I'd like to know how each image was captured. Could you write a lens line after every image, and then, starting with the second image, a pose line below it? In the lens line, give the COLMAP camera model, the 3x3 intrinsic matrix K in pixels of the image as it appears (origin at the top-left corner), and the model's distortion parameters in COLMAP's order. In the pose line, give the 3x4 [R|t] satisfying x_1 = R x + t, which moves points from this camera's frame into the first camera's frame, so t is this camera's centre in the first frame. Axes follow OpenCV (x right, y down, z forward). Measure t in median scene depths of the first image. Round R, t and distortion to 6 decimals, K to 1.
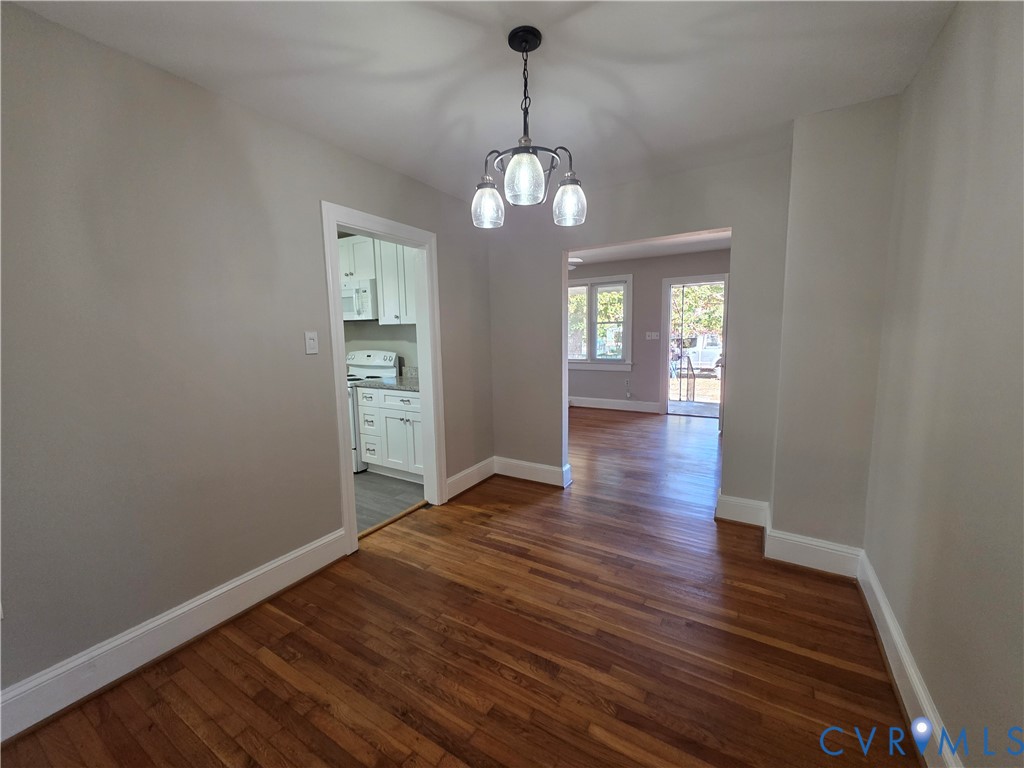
lens RADIAL K [[415.1, 0, 501.3], [0, 415.1, 383.7], [0, 0, 1]] dist [0.000464, 0.000018]
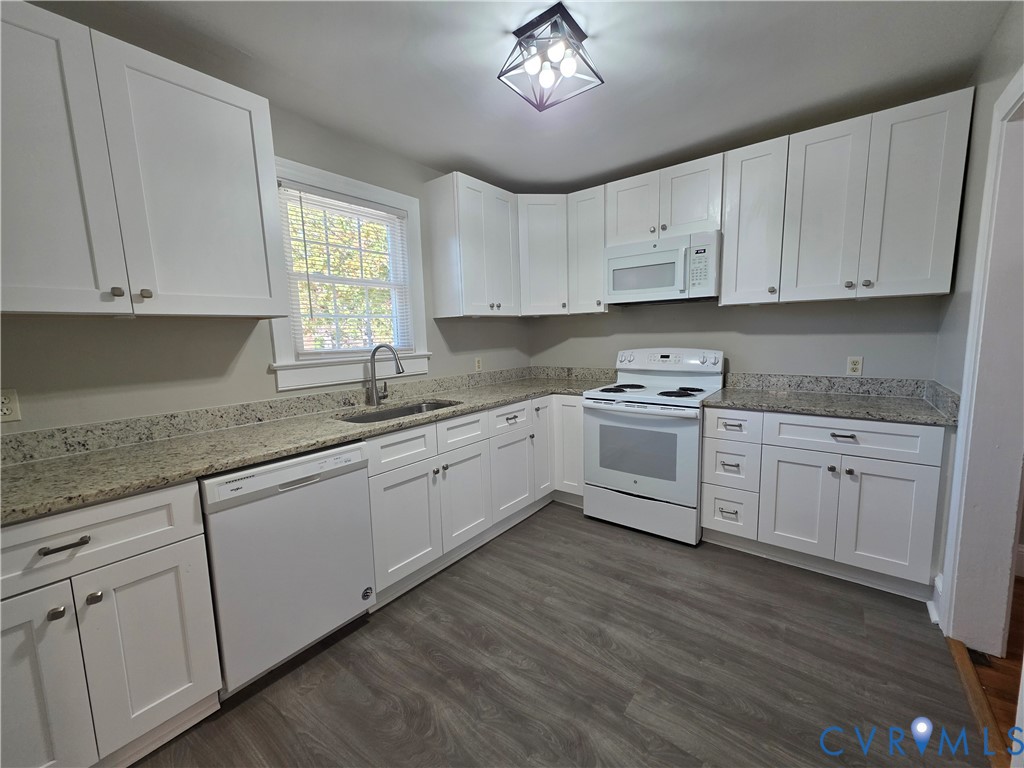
lens RADIAL K [[412.3, 0, 512.0], [0, 412.3, 384.0], [0, 0, 1]] dist [0.015782, -0.000045]
pose [[0.994519, 0.008762, -0.104184, -0.934686], [-0.008546, 0.999960, 0.002516, -0.040533], [0.104202, -0.001612, 0.994555, 0.605738]]
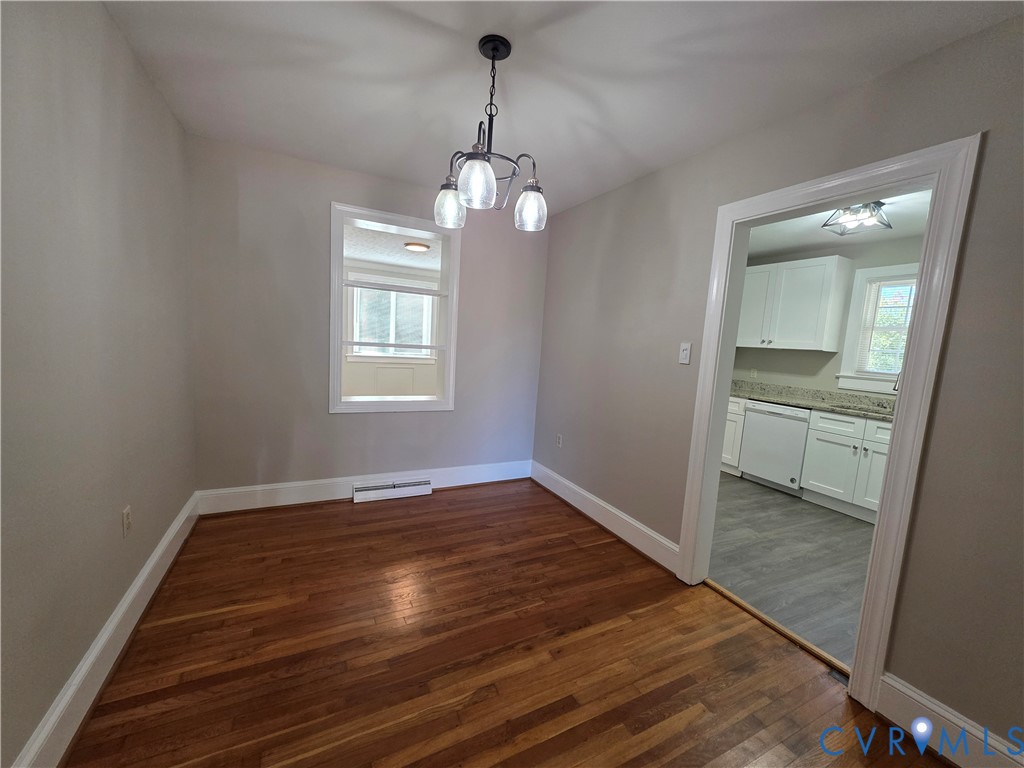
lens RADIAL K [[406.9, 0, 514.2], [0, 406.9, 382.8], [0, 0, 1]] dist [0.017759, -0.000066]
pose [[-0.511675, 0.080905, -0.855362, 0.636466], [-0.157173, 0.969943, 0.185763, -0.146882], [0.844681, 0.229490, -0.483579, 1.114617]]
